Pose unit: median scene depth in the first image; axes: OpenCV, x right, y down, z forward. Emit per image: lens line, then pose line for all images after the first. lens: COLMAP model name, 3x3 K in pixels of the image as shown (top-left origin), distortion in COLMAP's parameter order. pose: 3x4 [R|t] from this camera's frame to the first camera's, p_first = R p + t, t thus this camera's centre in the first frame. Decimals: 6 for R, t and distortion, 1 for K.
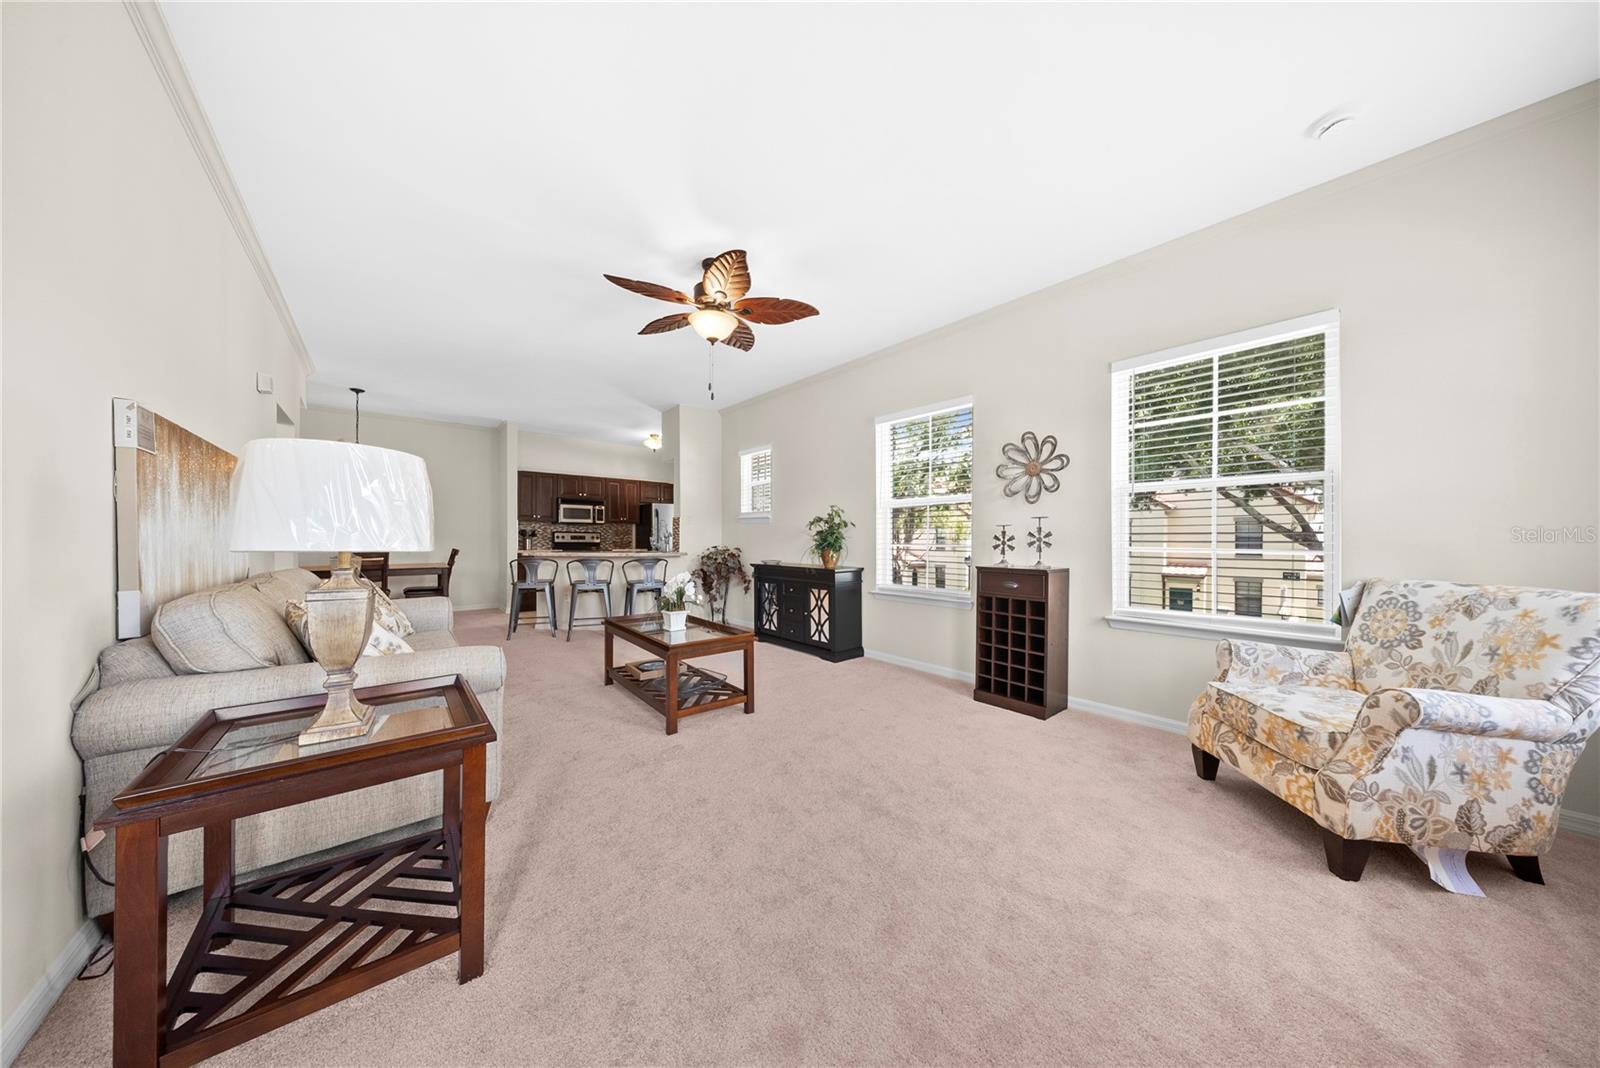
lens RADIAL K [[472.2, 0, 795.6], [0, 472.2, 536.9], [0, 0, 1]] dist [-0.011633, -0.000007]
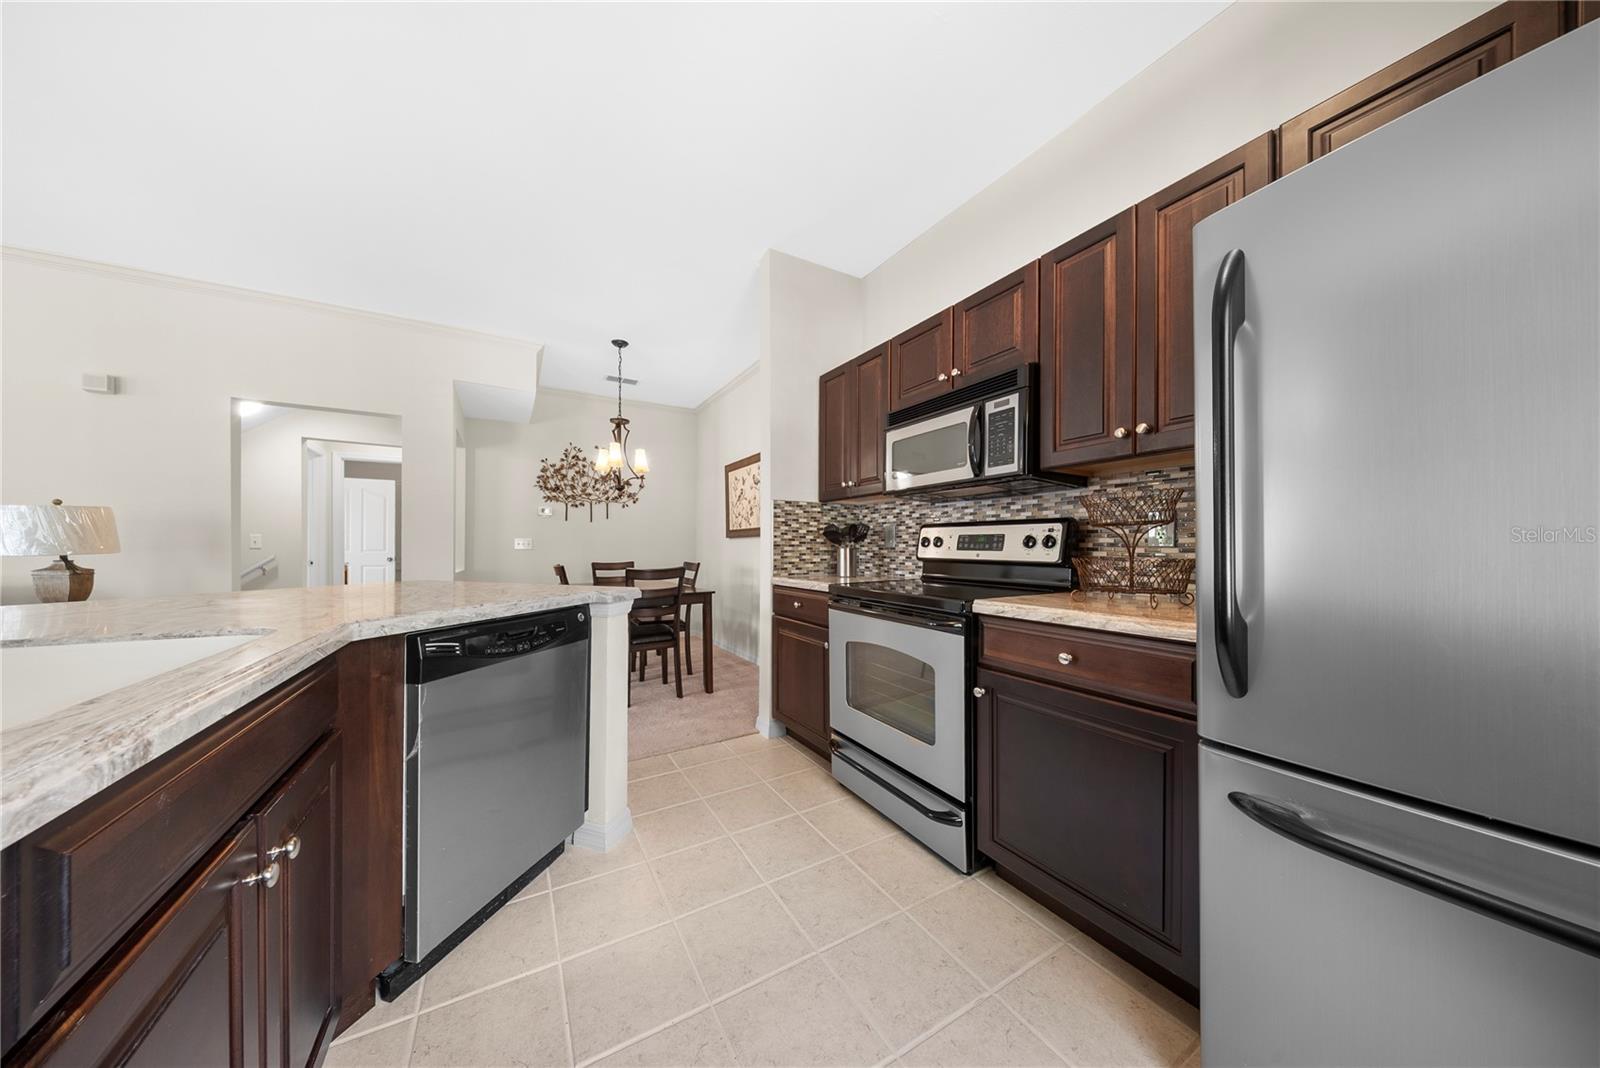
lens RADIAL K [[481.7, 0, 774.0], [0, 481.7, 551.0], [0, 0, 1]] dist [0.001562, -0.000006]
pose [[-0.211688, 0.002358, -0.977334, -0.400653], [0.001353, 0.999997, 0.002120, 0.013511], [0.977336, -0.000874, -0.211691, 2.220619]]
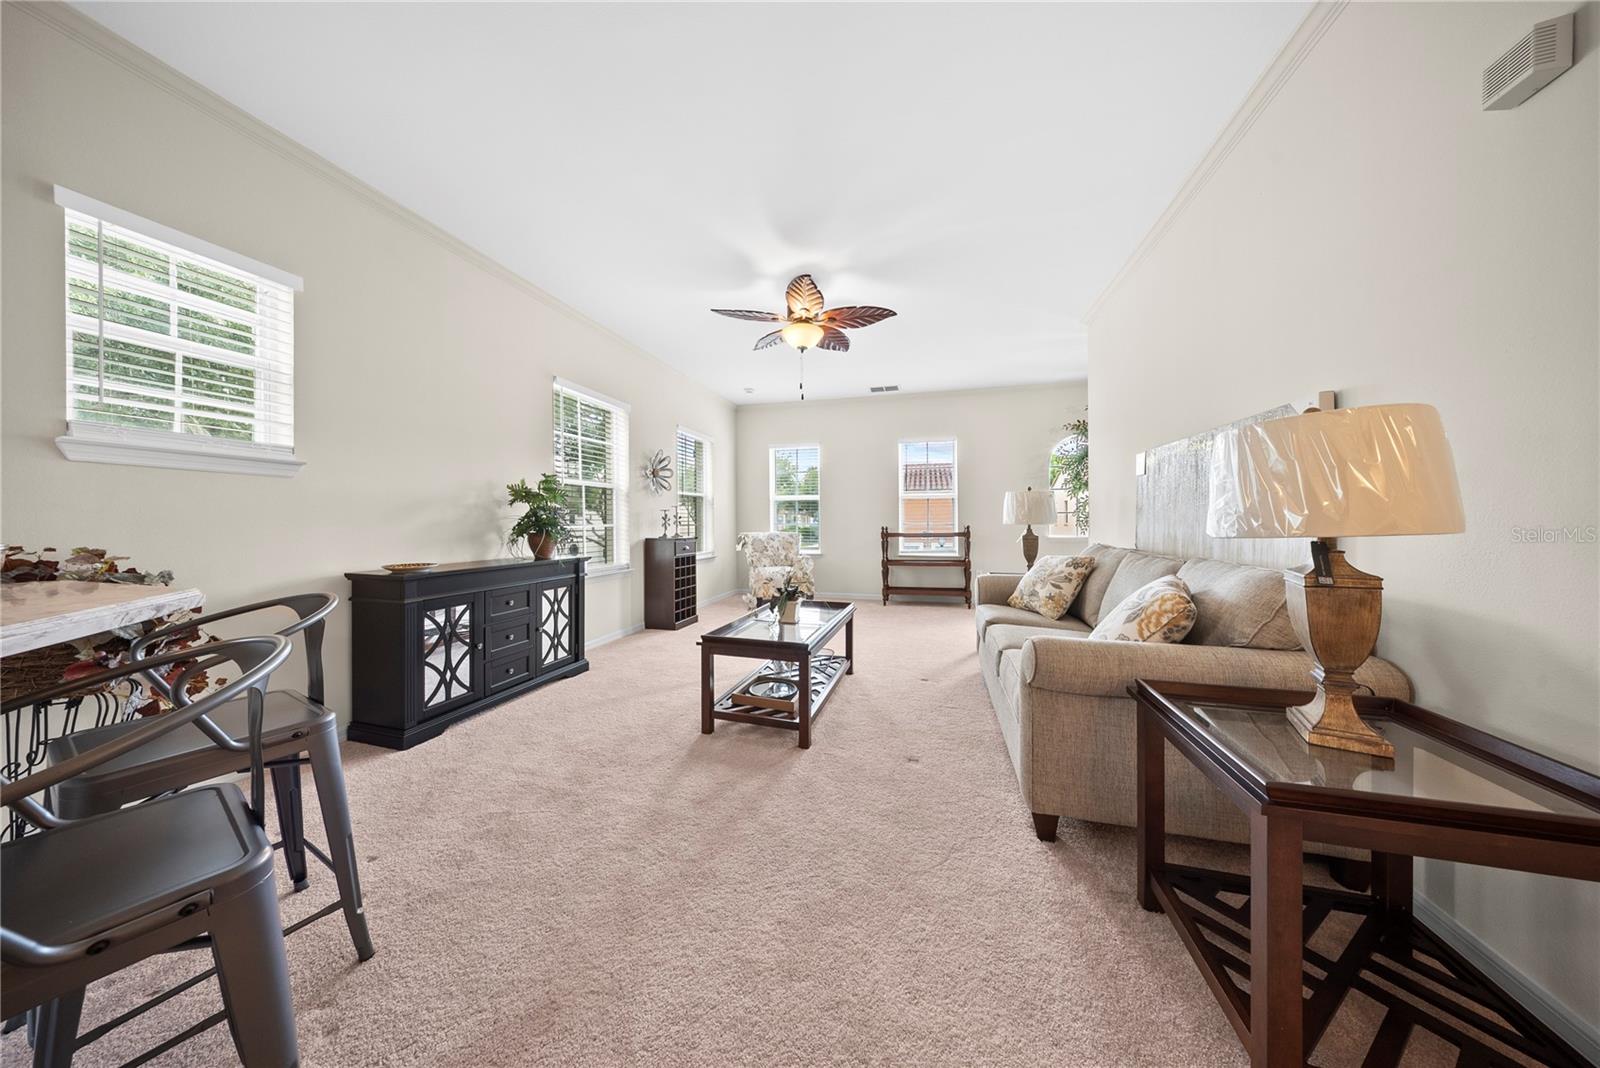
lens RADIAL K [[476.6, 0, 798.1], [0, 476.6, 523.5], [0, 0, 1]] dist [-0.003751, 0.000134]
pose [[-0.542837, -0.001860, 0.839836, -0.997749], [0.001317, 0.999994, 0.003066, 0.012454], [-0.839837, 0.002771, -0.542831, 1.411174]]
